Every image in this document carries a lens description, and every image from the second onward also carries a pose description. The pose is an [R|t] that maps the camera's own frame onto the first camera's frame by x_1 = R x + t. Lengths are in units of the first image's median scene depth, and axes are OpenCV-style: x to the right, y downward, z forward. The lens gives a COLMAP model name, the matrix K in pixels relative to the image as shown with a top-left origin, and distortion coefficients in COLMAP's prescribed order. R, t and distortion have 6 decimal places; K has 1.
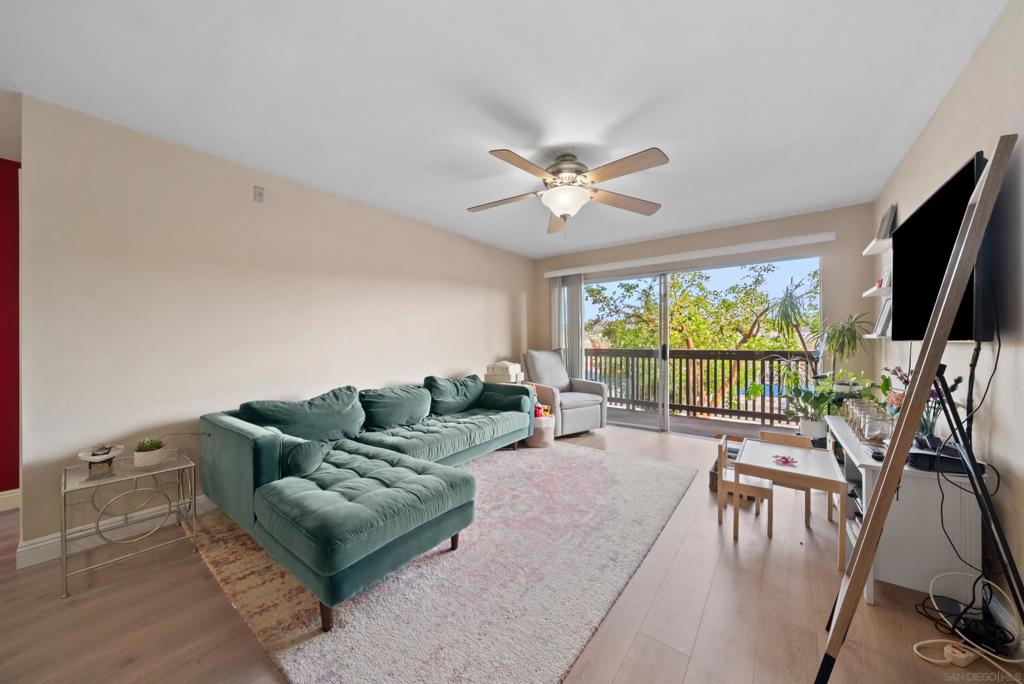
lens RADIAL K [[356.0, 0, 511.4], [0, 356.0, 339.6], [0, 0, 1]] dist [-0.004136, -0.000118]
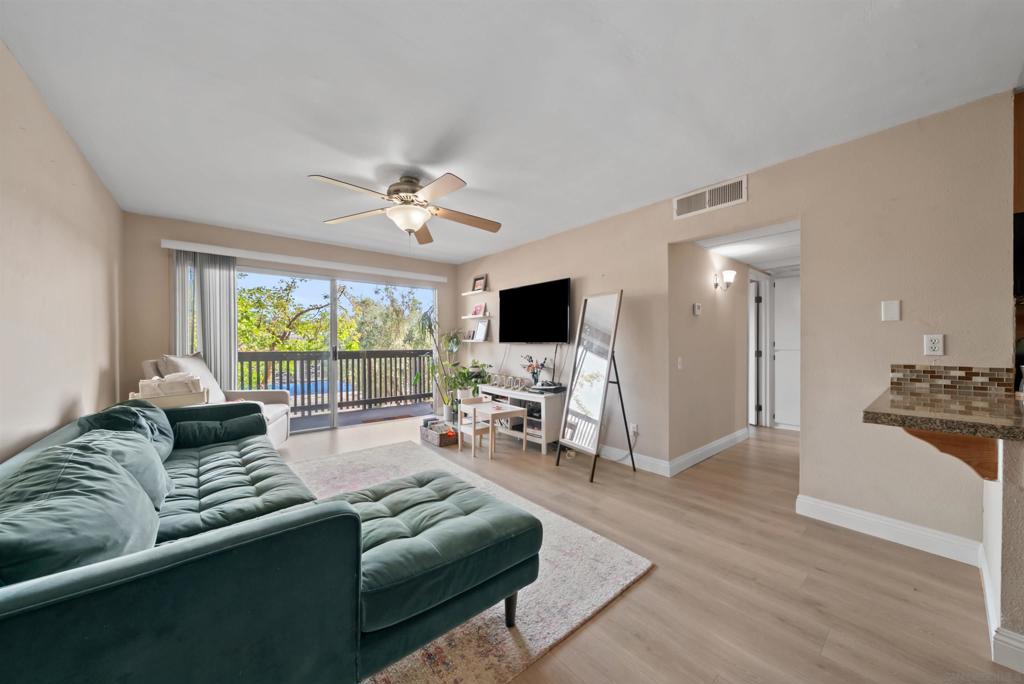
lens RADIAL K [[358.3, 0, 510.6], [0, 358.3, 345.0], [0, 0, 1]] dist [-0.004687, -0.000221]
pose [[0.220781, -0.002850, 0.975319, -0.443477], [-0.007232, 0.999963, 0.004559, 0.001151], [-0.975297, -0.008060, 0.220753, 0.226345]]
